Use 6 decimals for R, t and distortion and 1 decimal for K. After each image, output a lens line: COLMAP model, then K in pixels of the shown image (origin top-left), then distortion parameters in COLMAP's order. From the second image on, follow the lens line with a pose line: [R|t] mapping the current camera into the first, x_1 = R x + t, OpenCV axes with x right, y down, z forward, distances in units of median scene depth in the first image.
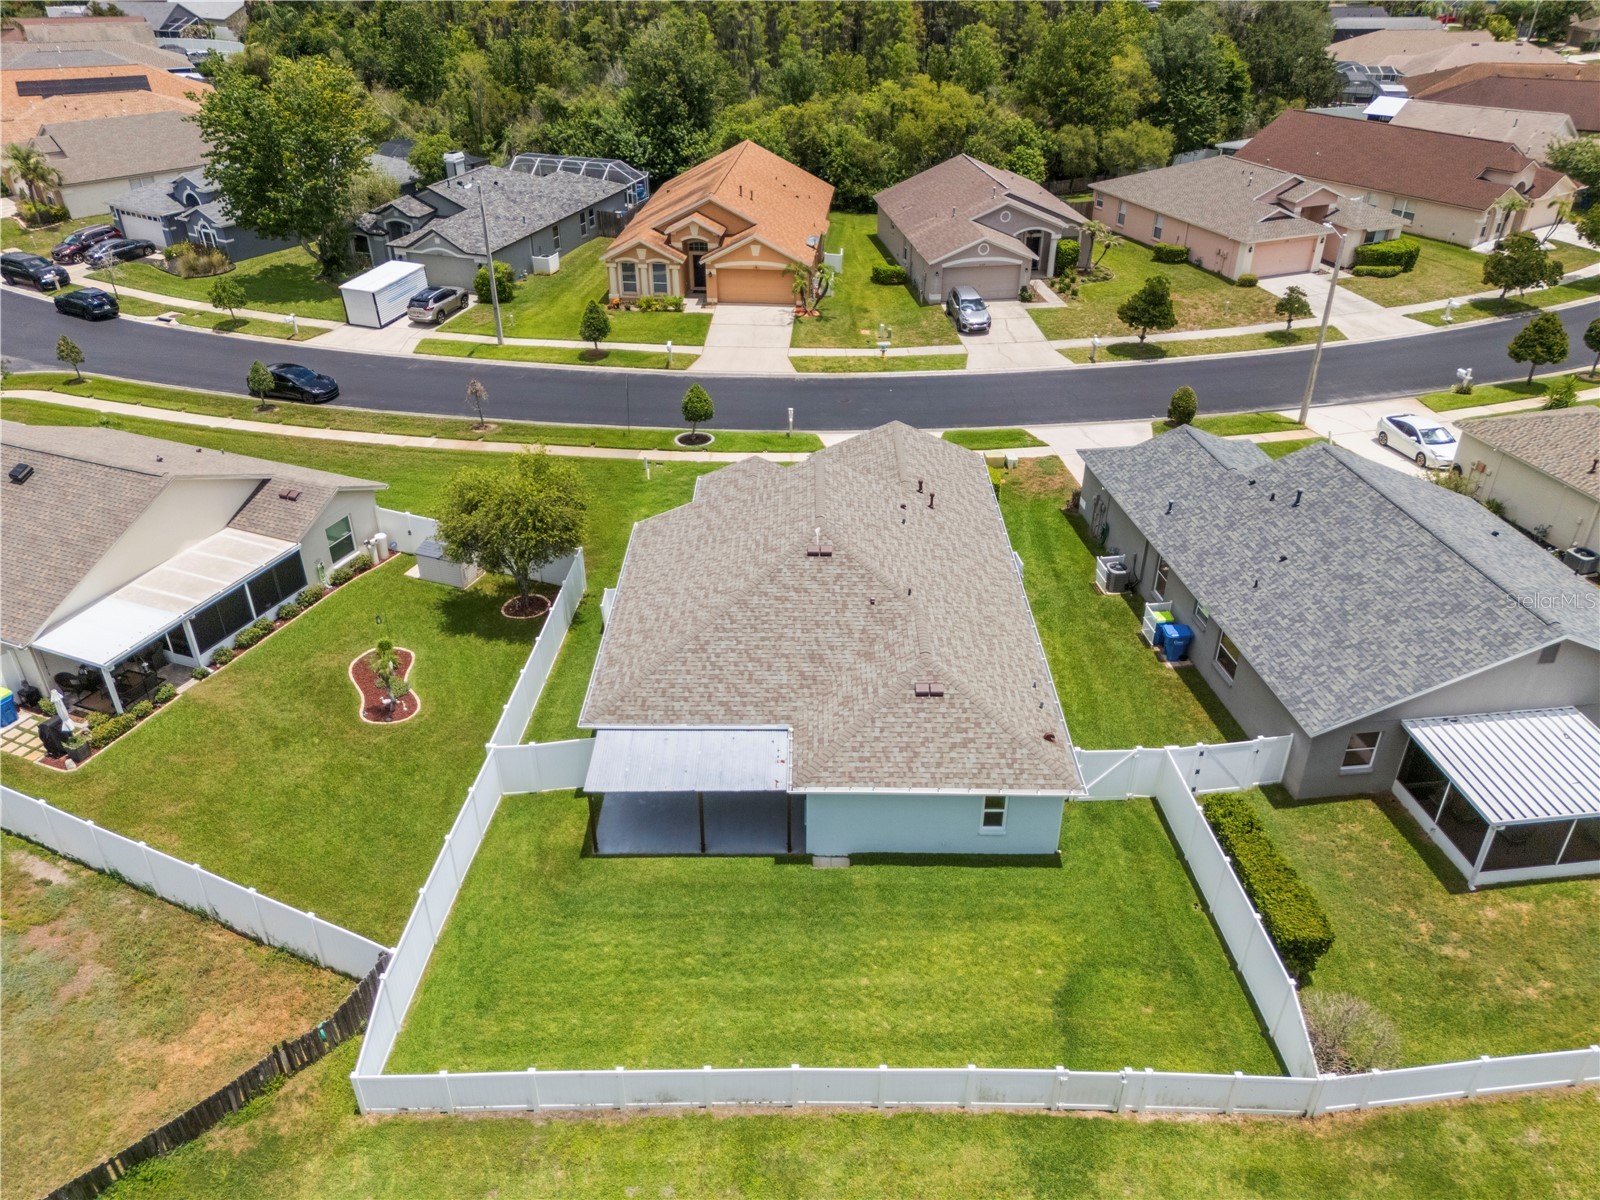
lens RADIAL K [[1184.7, 0, 800.0], [0, 1184.7, 600.0], [0, 0, 1]] dist [0.068734, -0.061388]
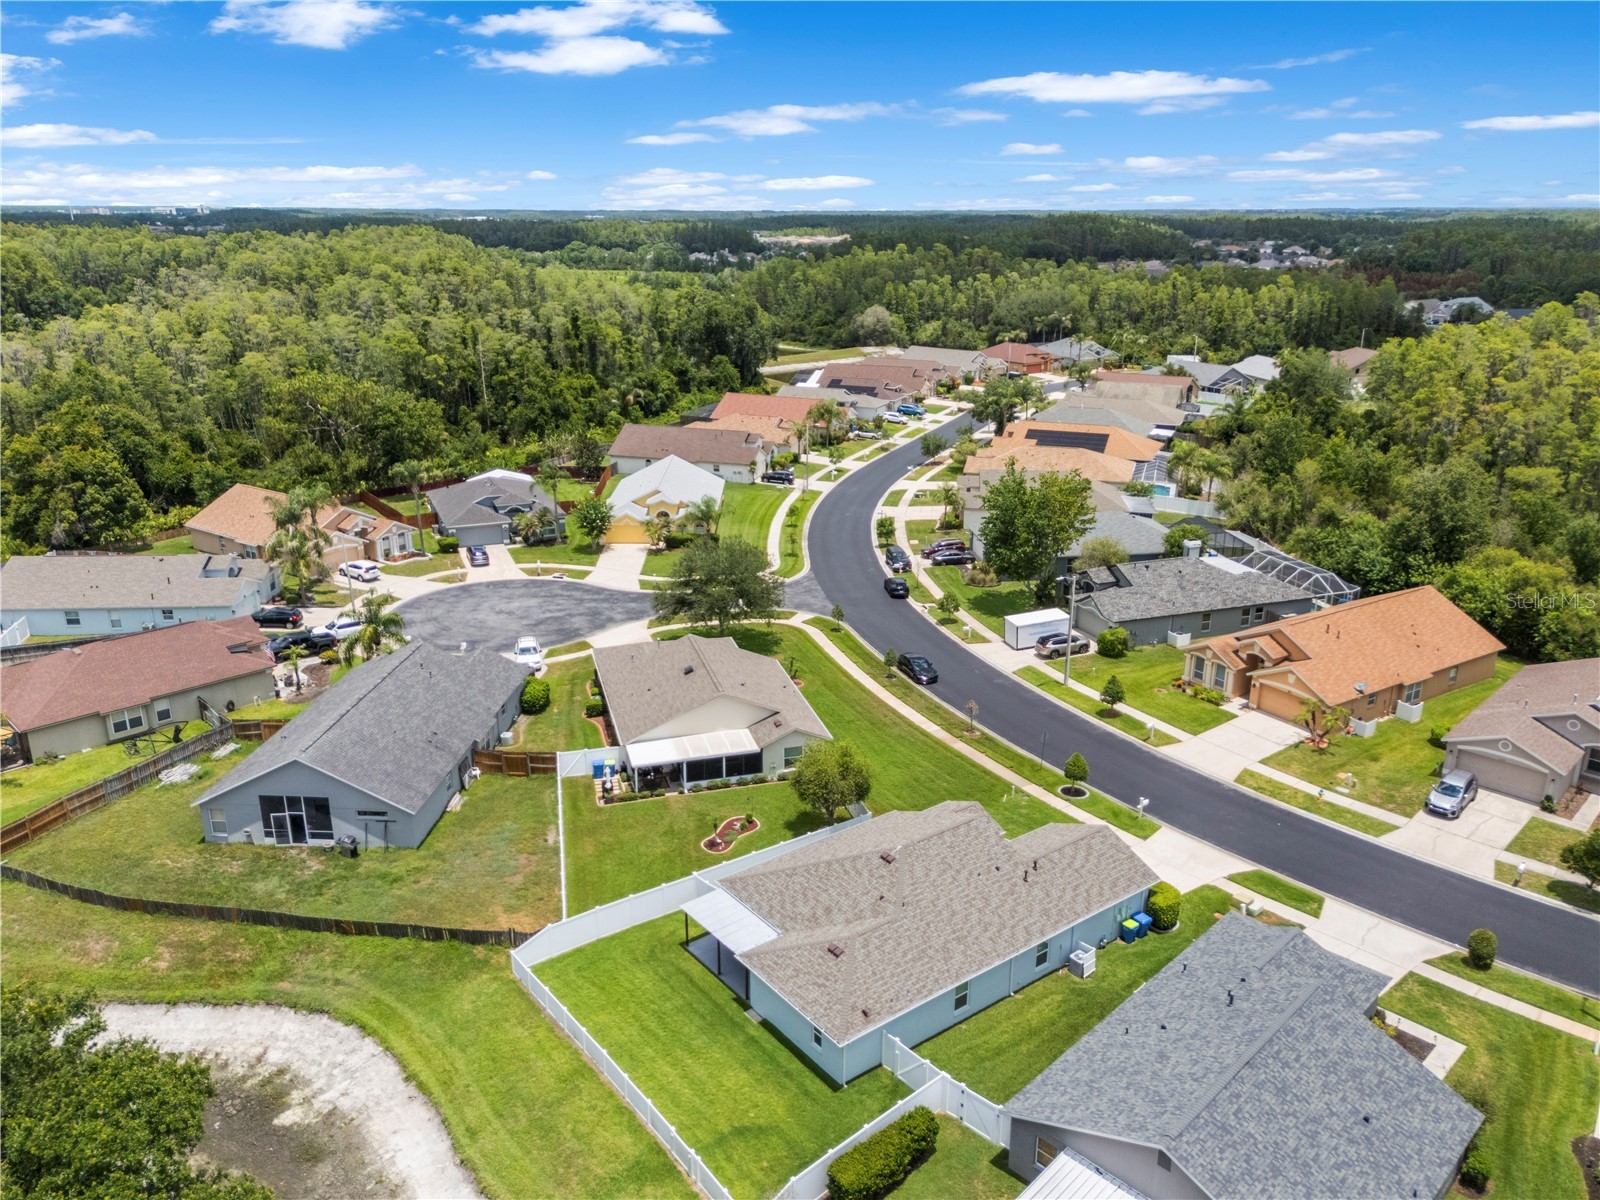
lens RADIAL K [[1175.3, 0, 800.0], [0, 1175.3, 600.0], [0, 0, 1]] dist [0.135570, -0.172208]
pose [[0.610285, 0.248893, -0.752067, 0.575641], [-0.408968, 0.912054, -0.030028, -0.142649], [0.678452, 0.325897, 0.658402, -0.133688]]
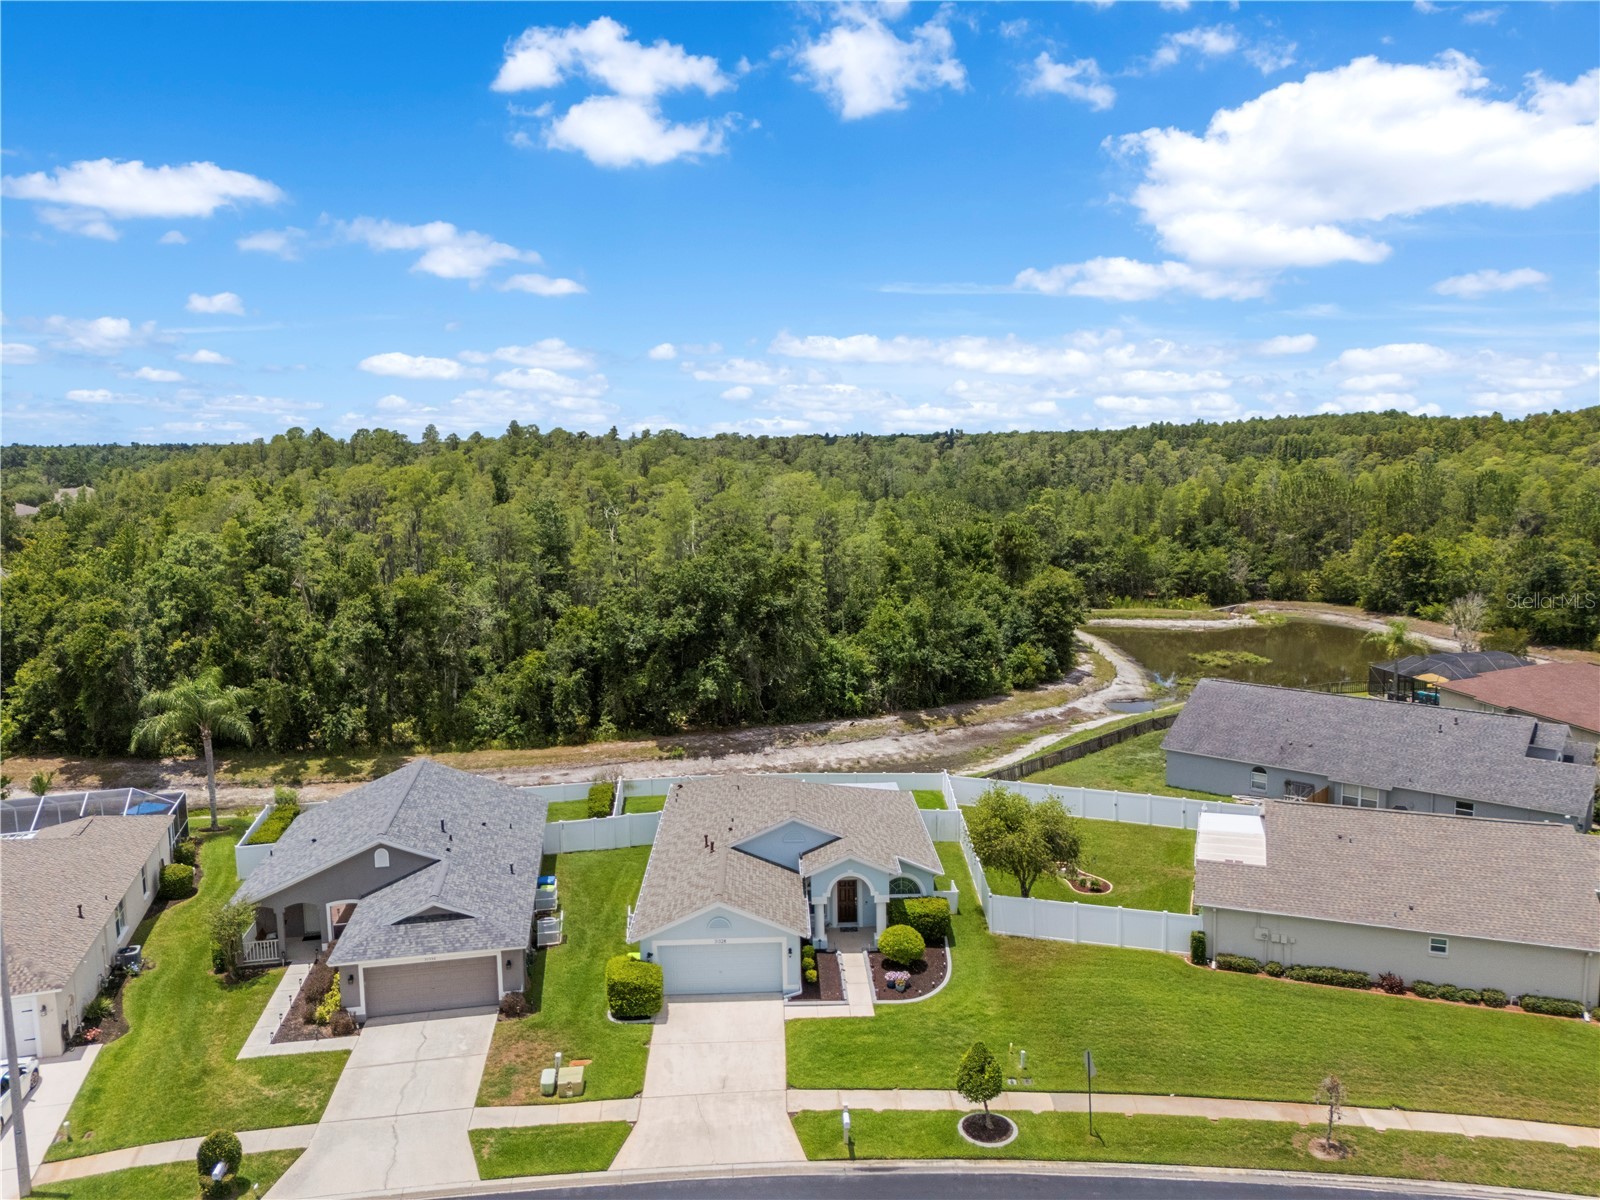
lens RADIAL K [[1173.1, 0, 800.0], [0, 1173.1, 600.0], [0, 0, 1]] dist [0.087814, -0.085489]
pose [[-0.999185, 0.022090, -0.033788, 0.029557], [-0.003981, 0.779002, 0.627009, -0.680871], [0.040172, 0.626633, -0.778279, 1.142442]]
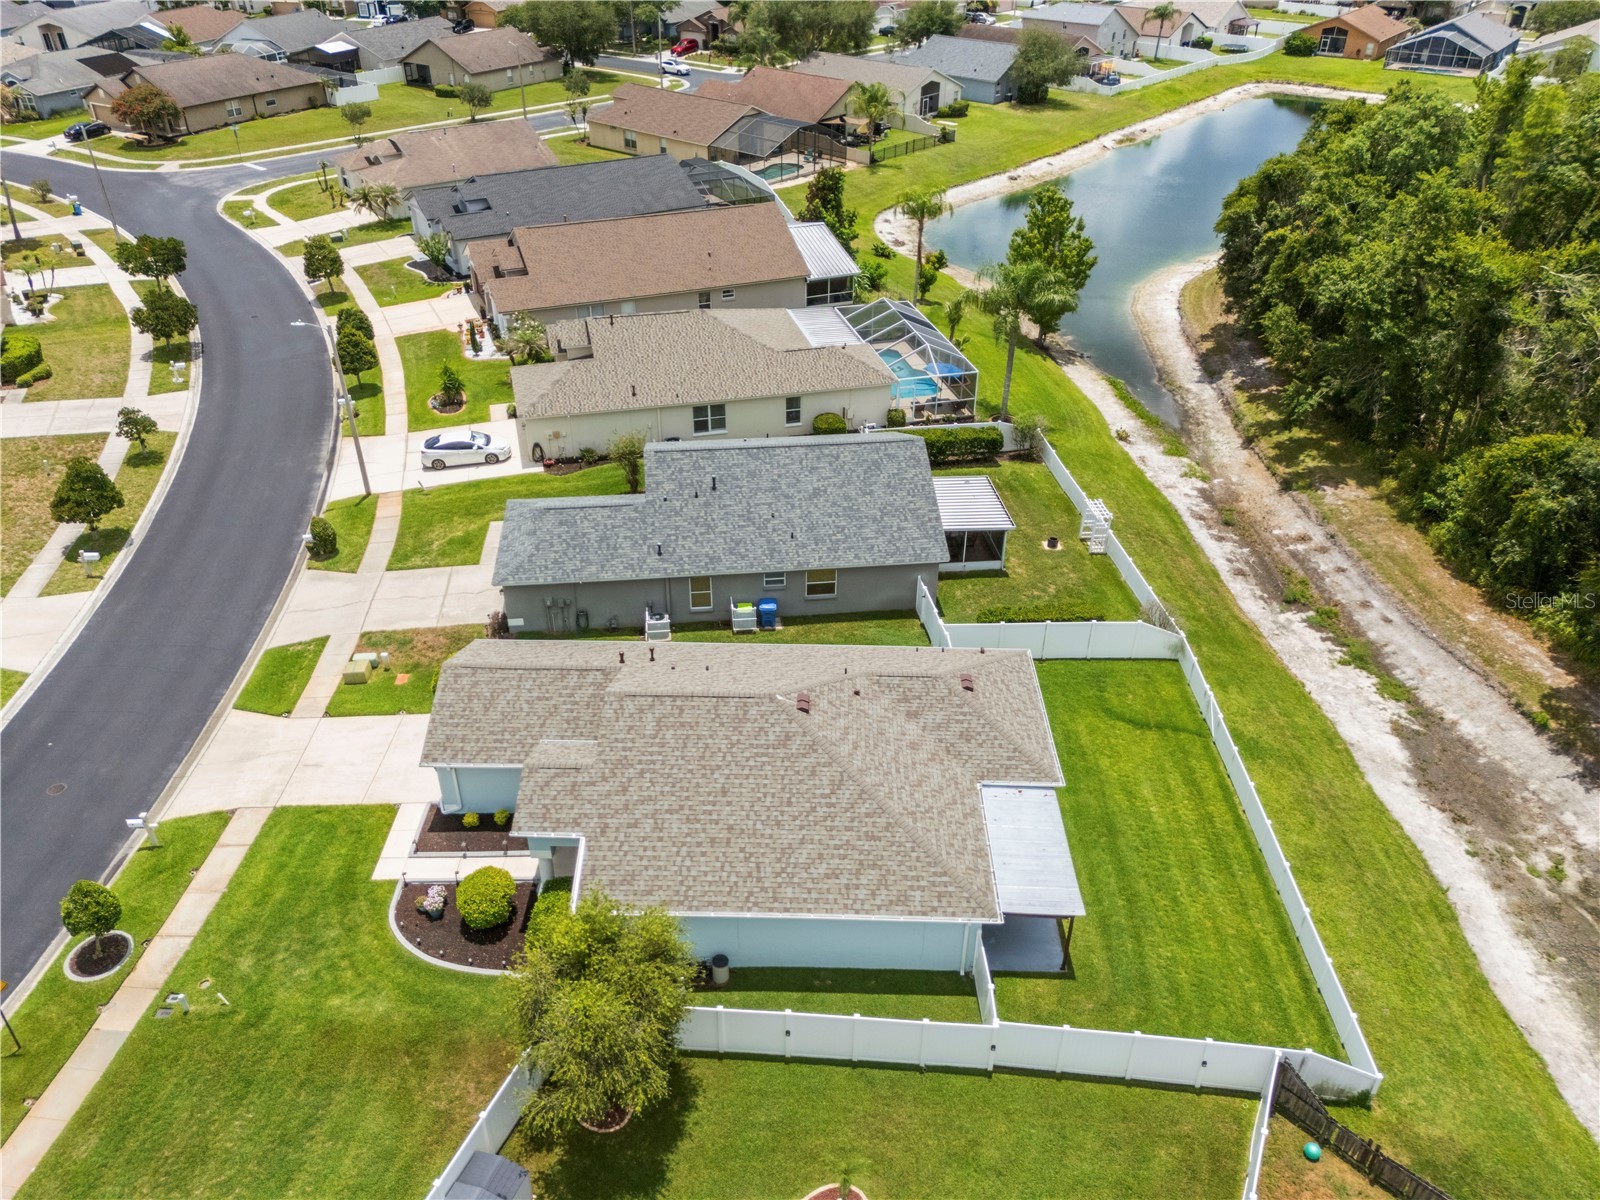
lens RADIAL K [[1173.1, 0, 800.0], [0, 1173.1, 600.0], [0, 0, 1]] dist [0.087814, -0.085489]
pose [[0.015817, -0.543909, 0.838995, -0.437633], [0.509766, 0.726244, 0.461203, -0.320927], [-0.860167, 0.420397, 0.288754, 0.359103]]
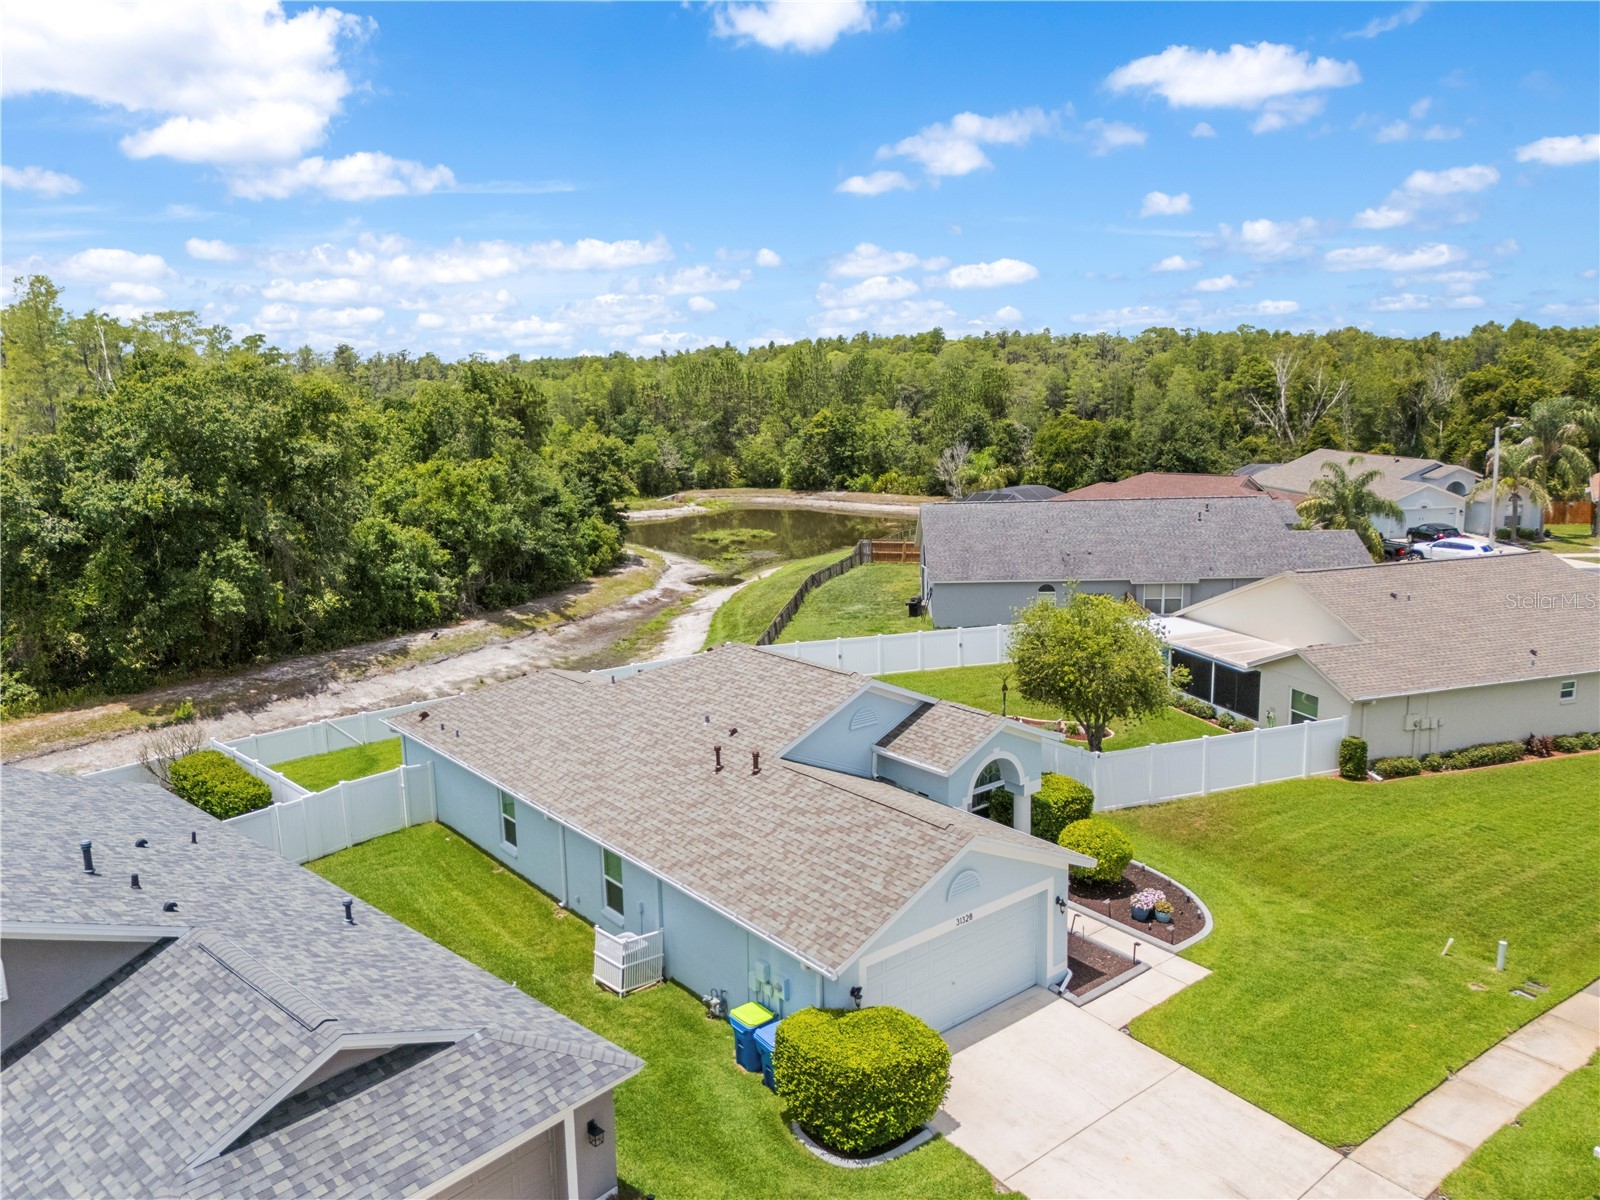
lens RADIAL K [[1173.1, 0, 800.0], [0, 1173.1, 600.0], [0, 0, 1]] dist [0.087814, -0.085489]
pose [[-0.770940, 0.133517, -0.622756, 0.290720], [-0.307986, 0.777709, 0.548009, -0.322423], [0.557491, 0.614282, -0.558445, 0.826806]]
